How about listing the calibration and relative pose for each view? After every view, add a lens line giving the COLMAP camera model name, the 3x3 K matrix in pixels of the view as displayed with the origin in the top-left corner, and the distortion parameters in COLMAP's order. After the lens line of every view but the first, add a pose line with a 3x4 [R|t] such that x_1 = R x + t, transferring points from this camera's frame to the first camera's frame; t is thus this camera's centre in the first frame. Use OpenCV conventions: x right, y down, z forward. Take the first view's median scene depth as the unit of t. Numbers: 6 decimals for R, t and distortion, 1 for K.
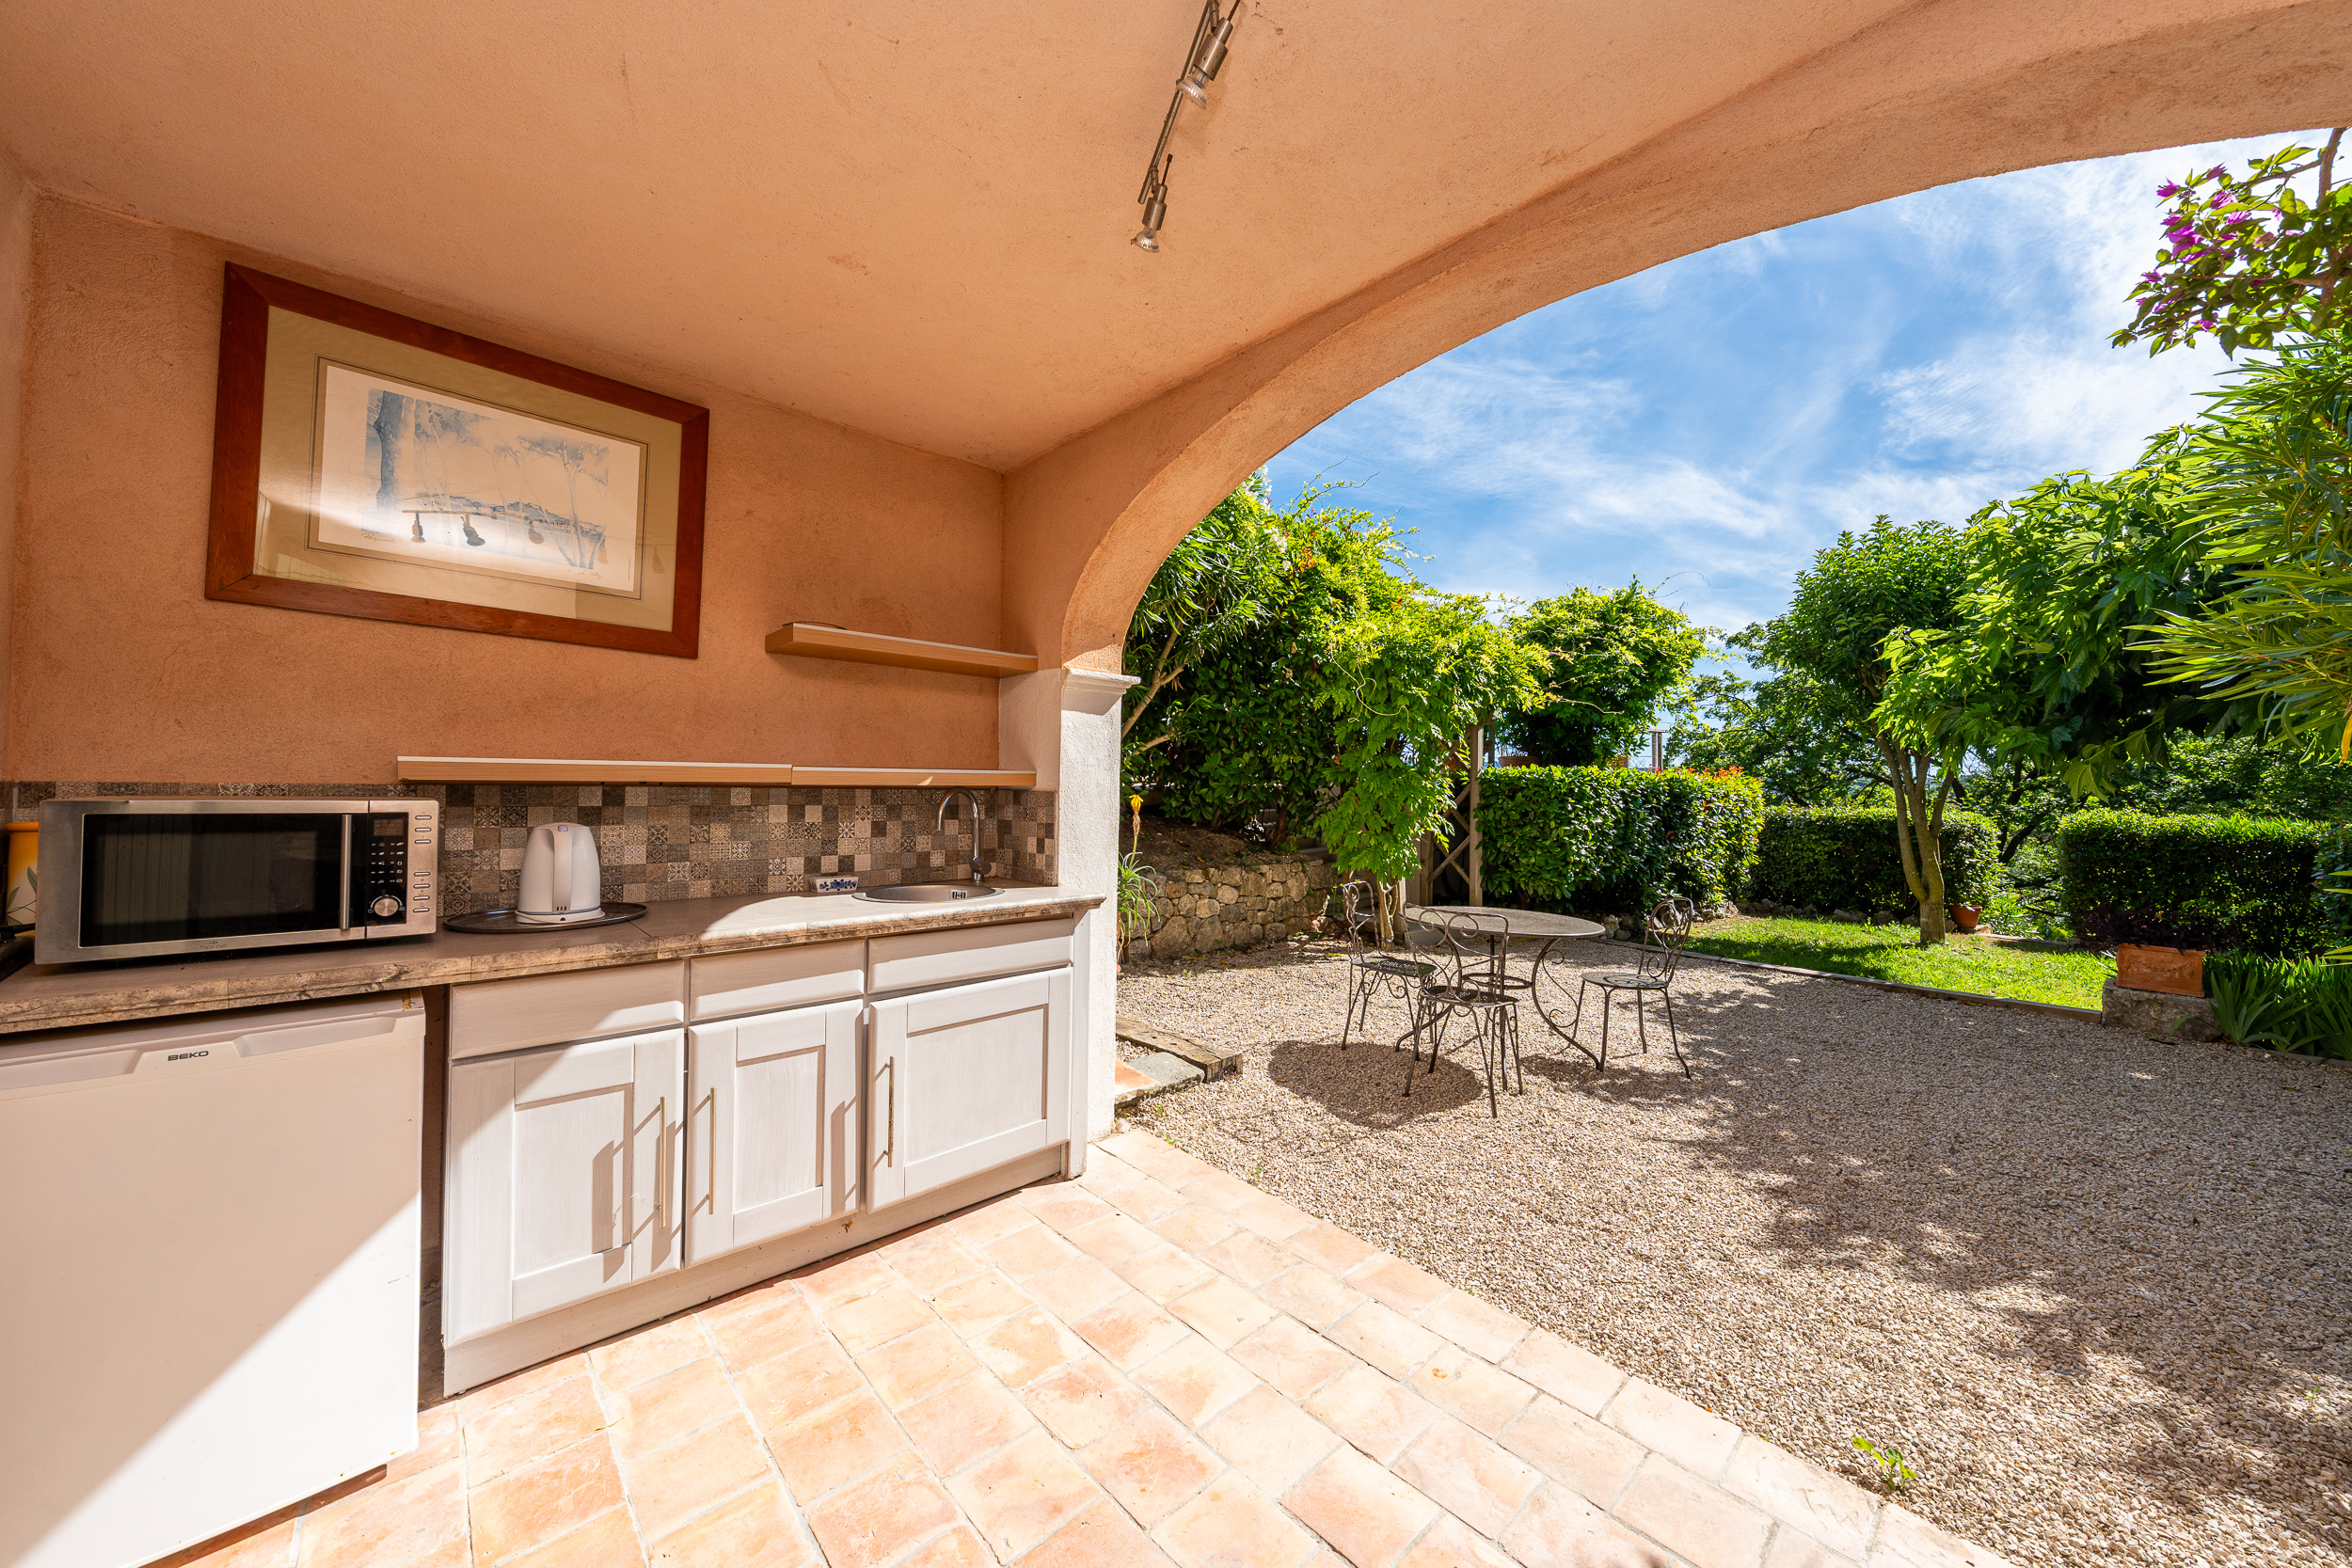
lens RADIAL K [[839.1, 0, 1177.5], [0, 839.1, 788.5], [0, 0, 1]] dist [-0.001290, -0.000151]
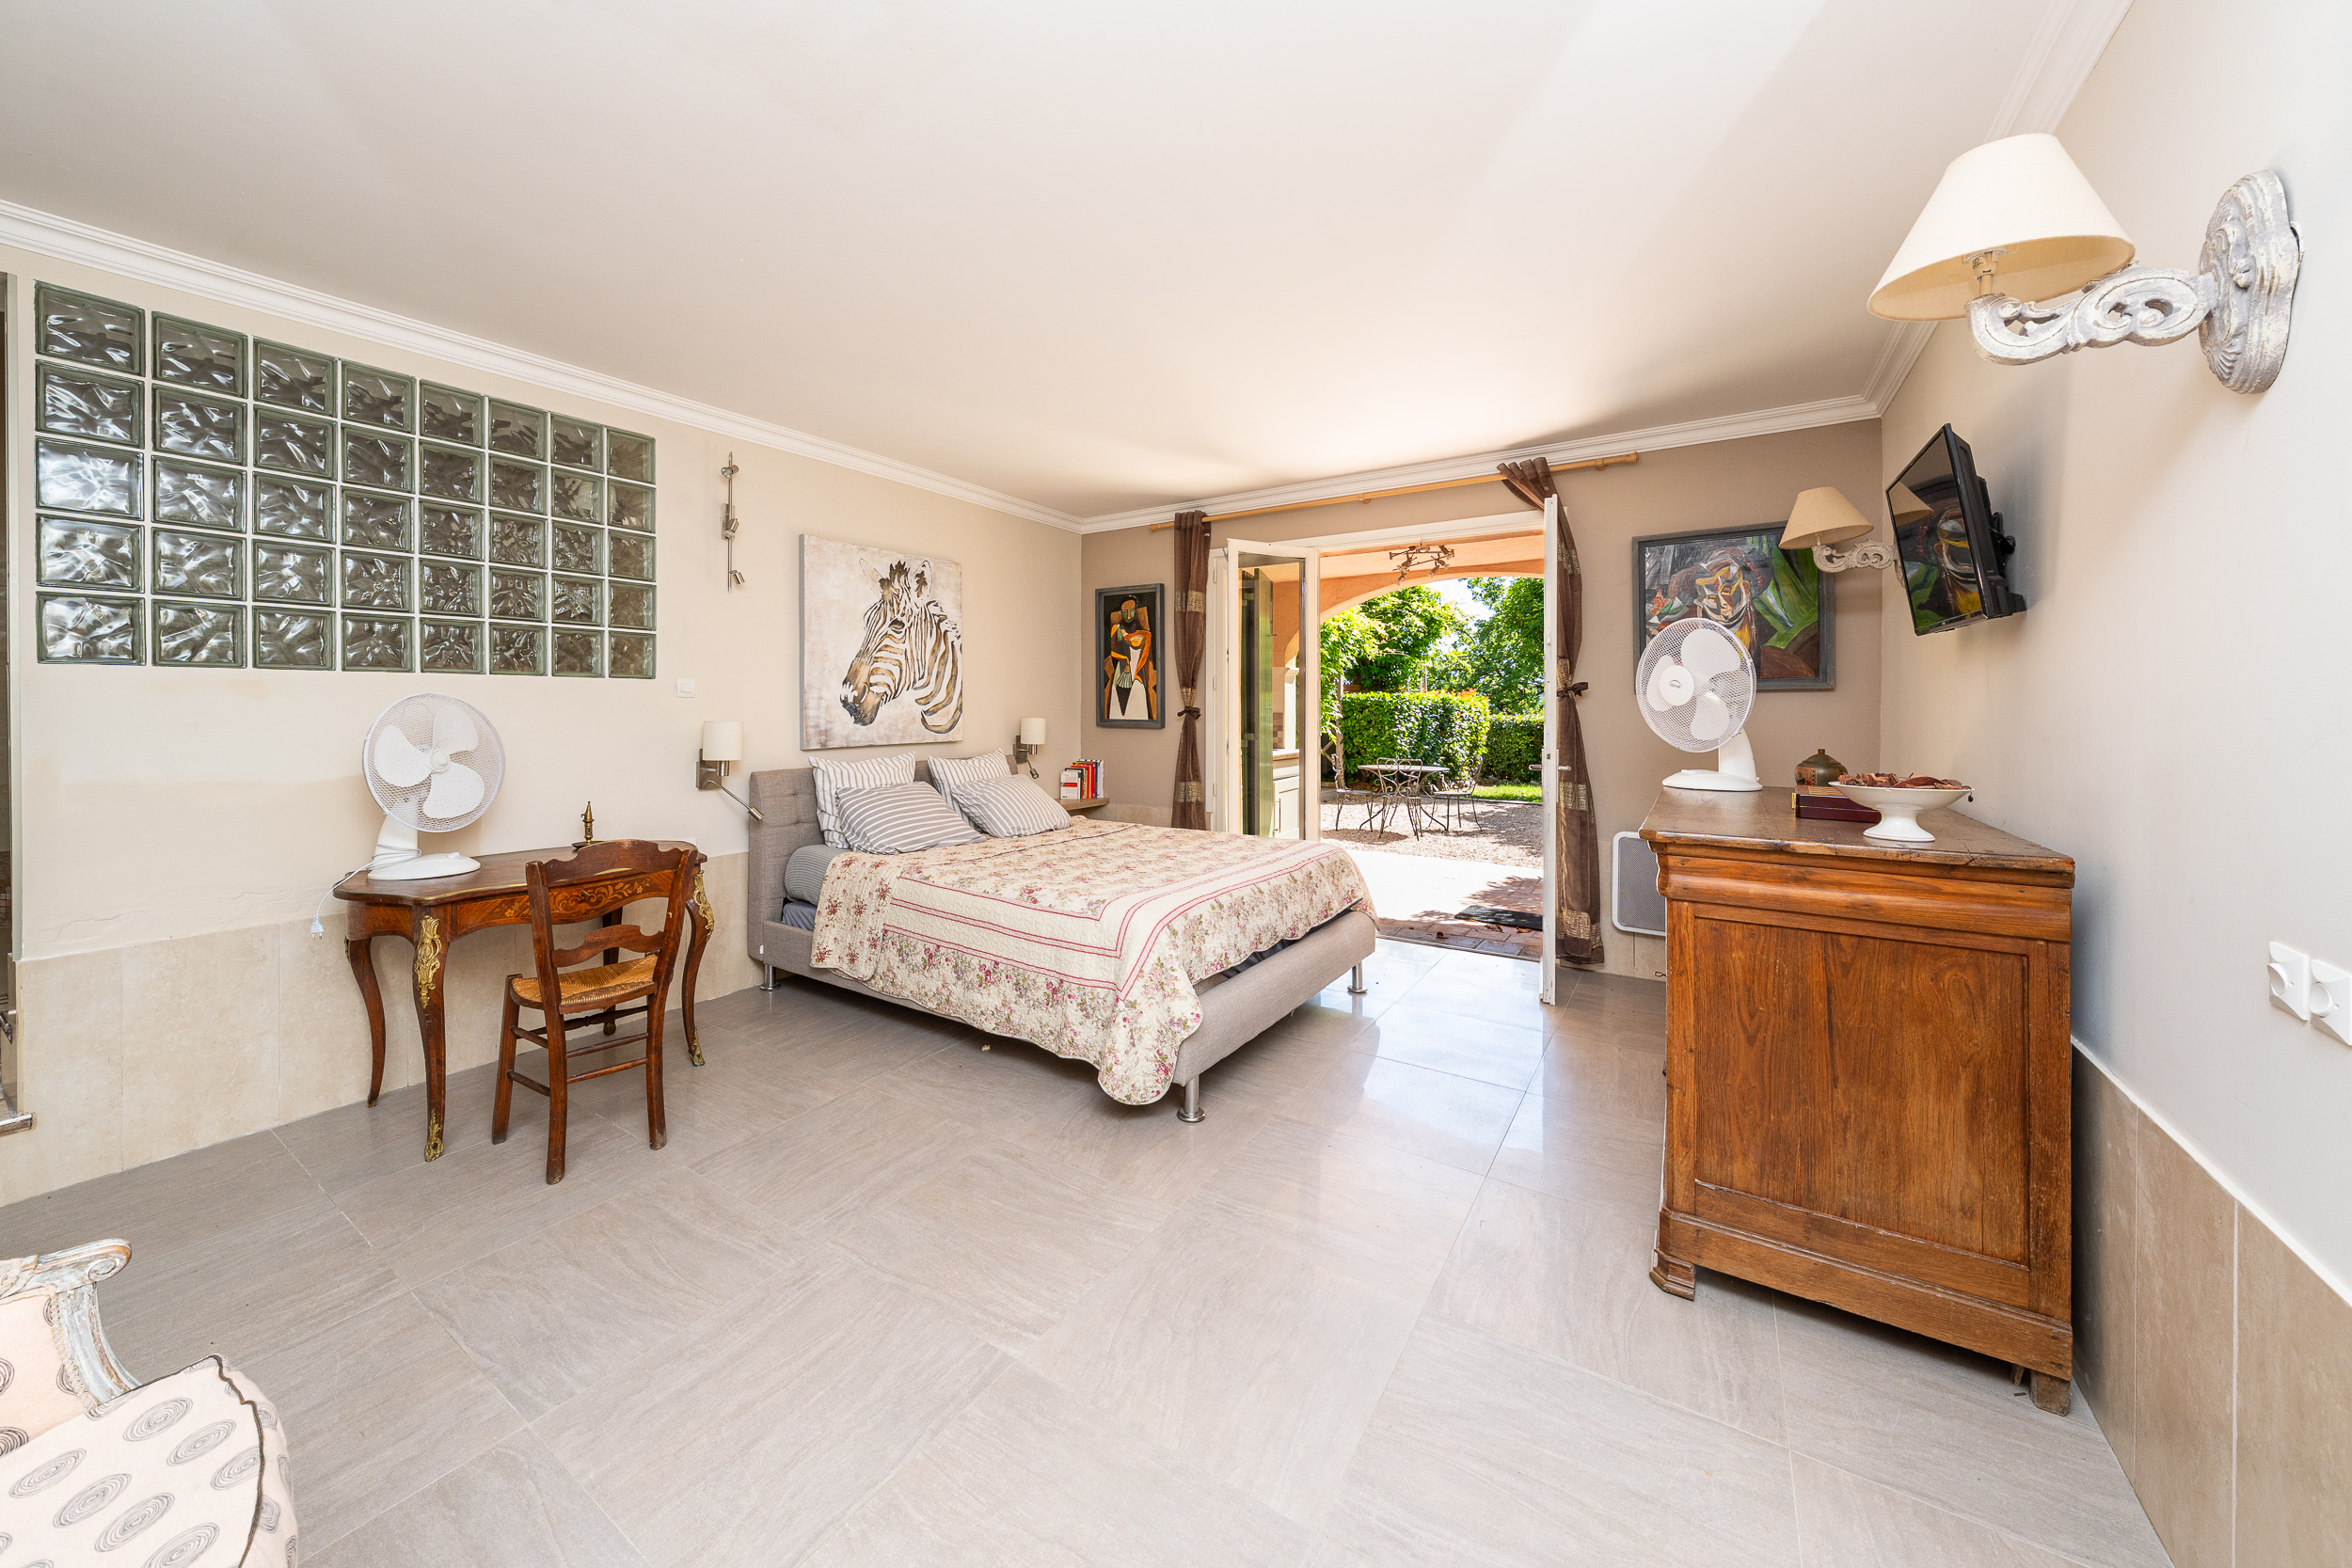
lens RADIAL K [[794.9, 0, 1187.5], [0, 794.9, 708.3], [0, 0, 1]] dist [-0.002136, -0.000101]
pose [[0.966577, -0.011550, 0.256115, -0.249381], [0.010255, 0.999927, 0.006391, -0.007254], [-0.256170, -0.003551, 0.966625, -0.317272]]
